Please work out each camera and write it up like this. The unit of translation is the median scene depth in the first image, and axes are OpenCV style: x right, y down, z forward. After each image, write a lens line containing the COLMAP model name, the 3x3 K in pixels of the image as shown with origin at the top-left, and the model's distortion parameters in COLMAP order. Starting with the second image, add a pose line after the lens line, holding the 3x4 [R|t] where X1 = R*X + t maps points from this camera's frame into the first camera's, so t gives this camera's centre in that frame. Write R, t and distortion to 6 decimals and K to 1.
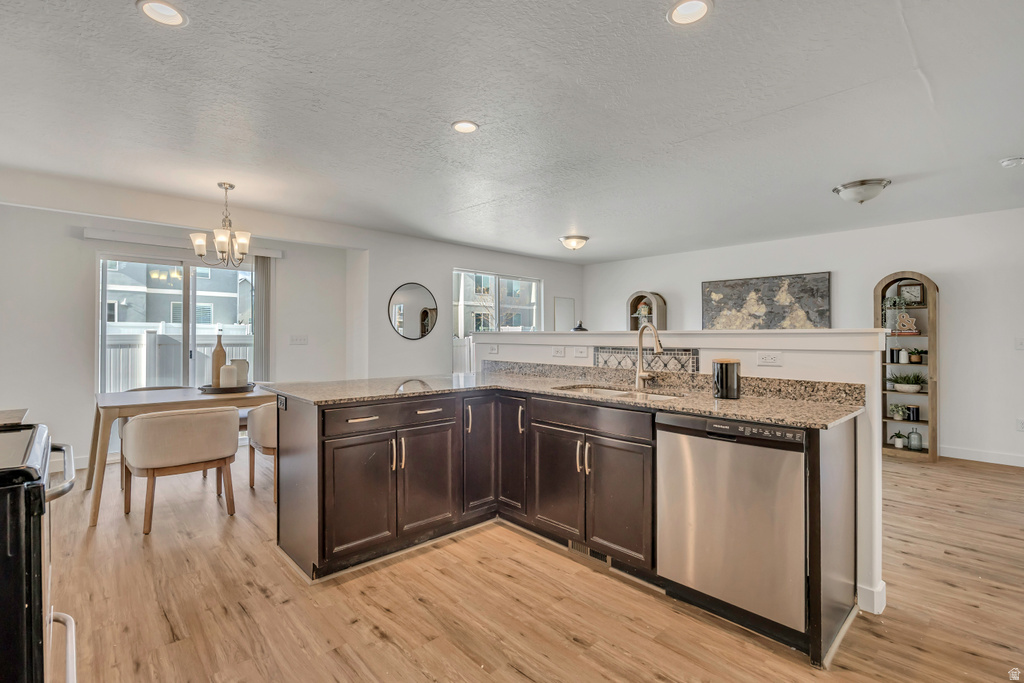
lens RADIAL K [[472.1, 0, 506.5], [0, 472.1, 331.3], [0, 0, 1]] dist [-0.014427, -0.002074]
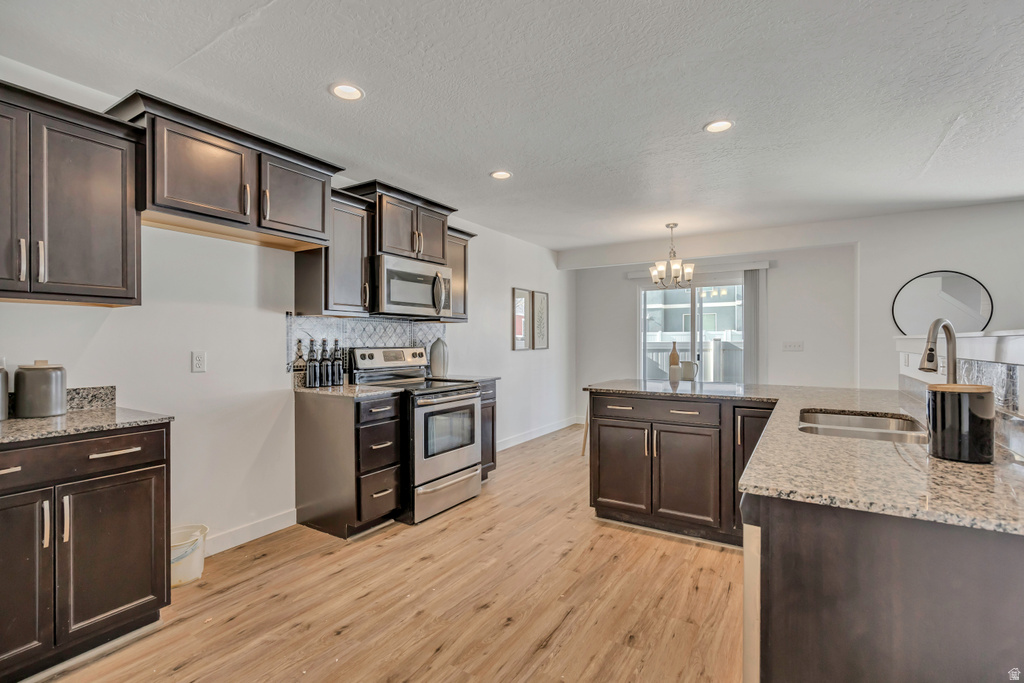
lens RADIAL K [[472.1, 0, 515.9], [0, 472.1, 340.6], [0, 0, 1]] dist [-0.014427, -0.002074]
pose [[0.273280, -0.003118, -0.961930, 0.820923], [0.006266, 0.999979, -0.001461, 0.007723], [0.961914, -0.005628, 0.273293, 0.369927]]
